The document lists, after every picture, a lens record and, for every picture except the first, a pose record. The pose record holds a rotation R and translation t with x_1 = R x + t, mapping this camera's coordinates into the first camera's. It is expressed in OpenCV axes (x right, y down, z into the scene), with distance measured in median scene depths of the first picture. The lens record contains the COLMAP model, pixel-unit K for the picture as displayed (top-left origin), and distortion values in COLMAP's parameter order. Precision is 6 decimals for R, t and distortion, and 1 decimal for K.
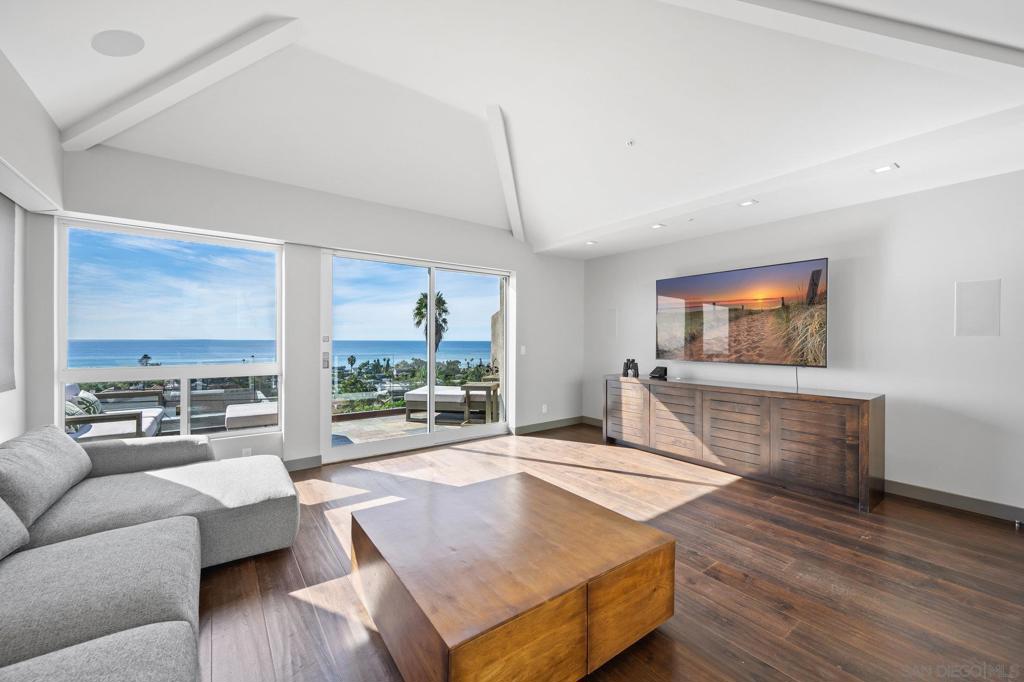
lens RADIAL K [[401.3, 0, 508.6], [0, 401.3, 340.5], [0, 0, 1]] dist [0.002148, 0.000825]
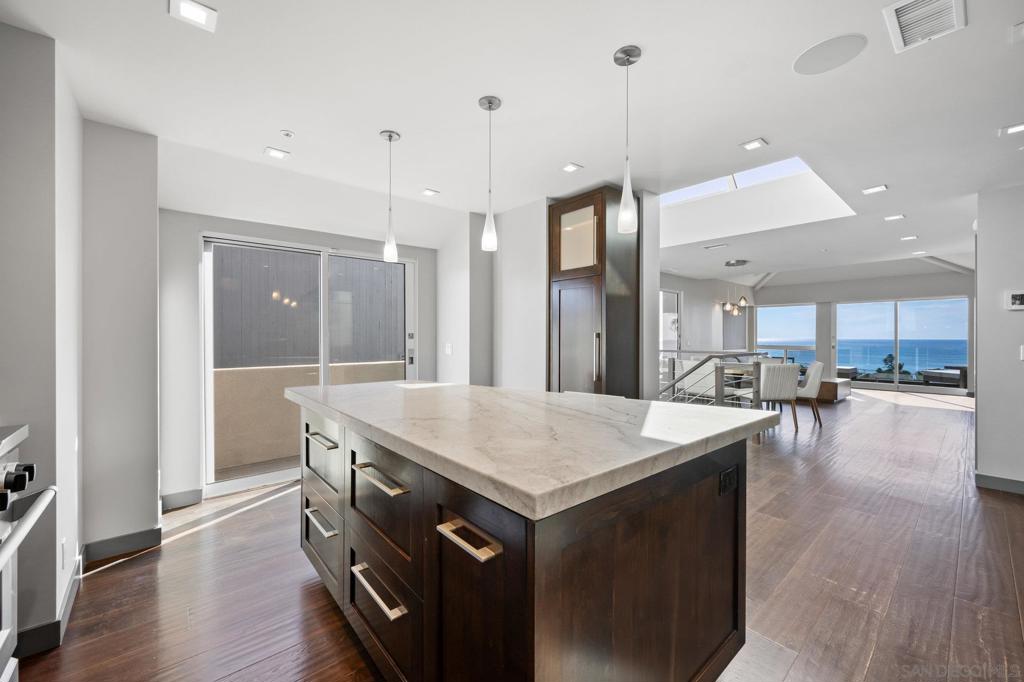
lens RADIAL K [[401.3, 0, 510.4], [0, 401.3, 337.6], [0, 0, 1]] dist [0.002148, 0.000825]
pose [[0.084424, 0.000670, -0.996430, 1.900152], [-0.004637, 0.999989, 0.000279, 0.004744], [0.996419, 0.004597, 0.084426, -1.260817]]
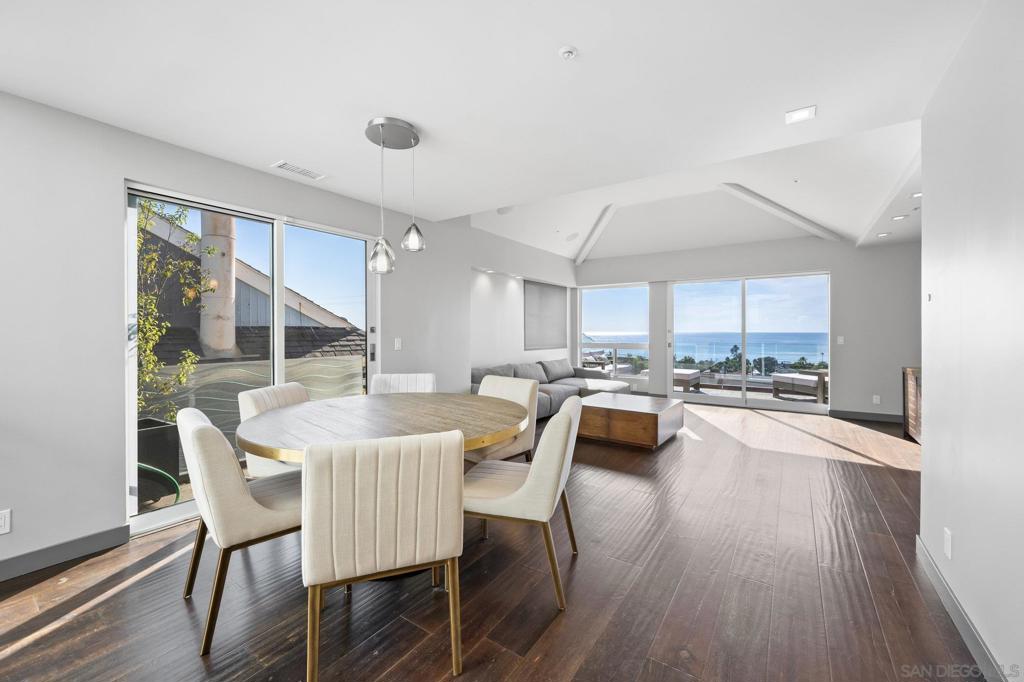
lens RADIAL K [[401.3, 0, 517.8], [0, 401.3, 331.2], [0, 0, 1]] dist [0.002148, 0.000825]
pose [[0.338240, -0.004486, -0.941049, 0.987325], [0.000695, 0.999990, -0.004517, 0.004002], [0.941060, 0.000873, 0.338239, -0.245984]]
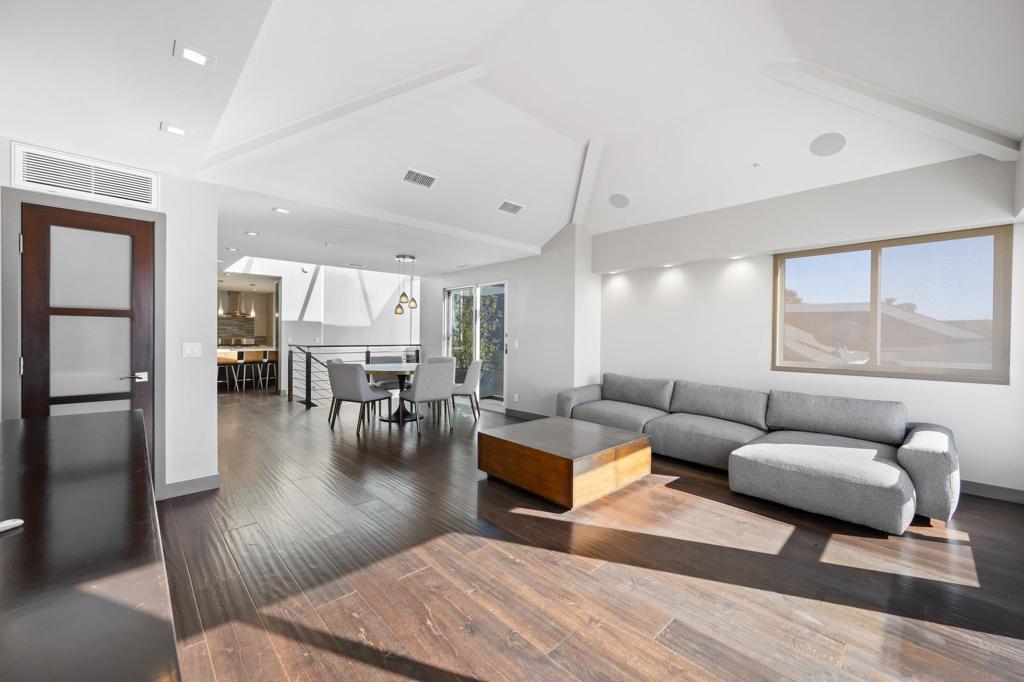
lens RADIAL K [[401.3, 0, 513.3], [0, 401.3, 339.5], [0, 0, 1]] dist [0.002148, 0.000825]
pose [[-0.989377, -0.012155, -0.144862, 0.220572], [-0.013400, 0.999881, 0.007625, 0.000712], [0.144752, 0.009485, -0.989422, 1.275999]]
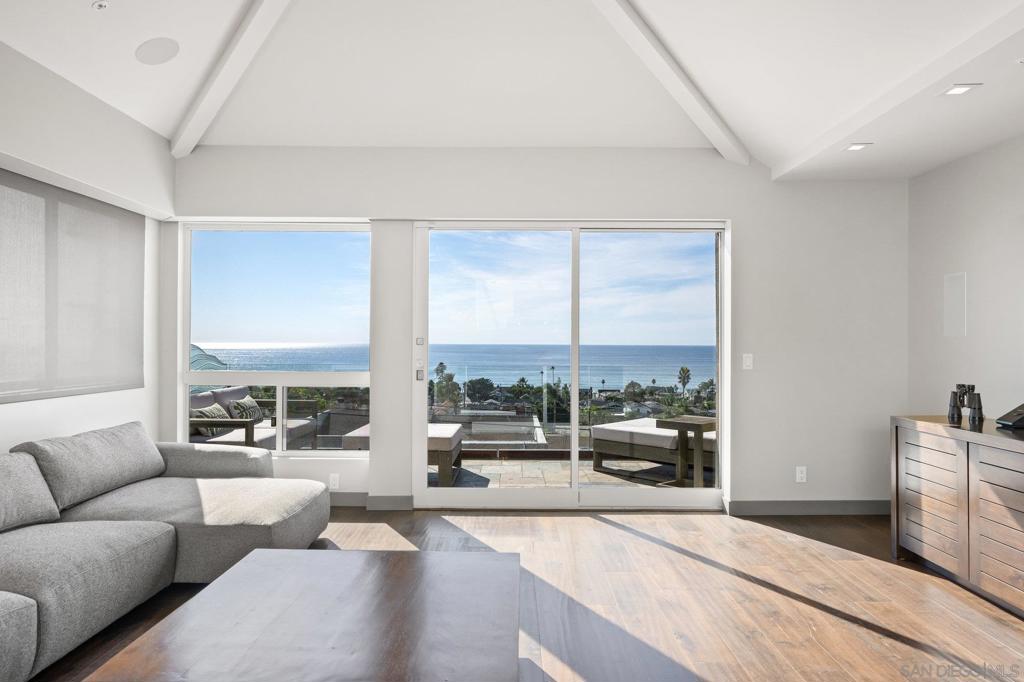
lens RADIAL K [[664.3, 0, 503.1], [0, 664.3, 337.5], [0, 0, 1]] dist [0.000775, 0.000236]
pose [[0.802959, -0.005070, -0.596013, 0.397880], [-0.002004, 0.999935, -0.011205, 0.002873], [0.596031, 0.010191, 0.802897, 0.096641]]
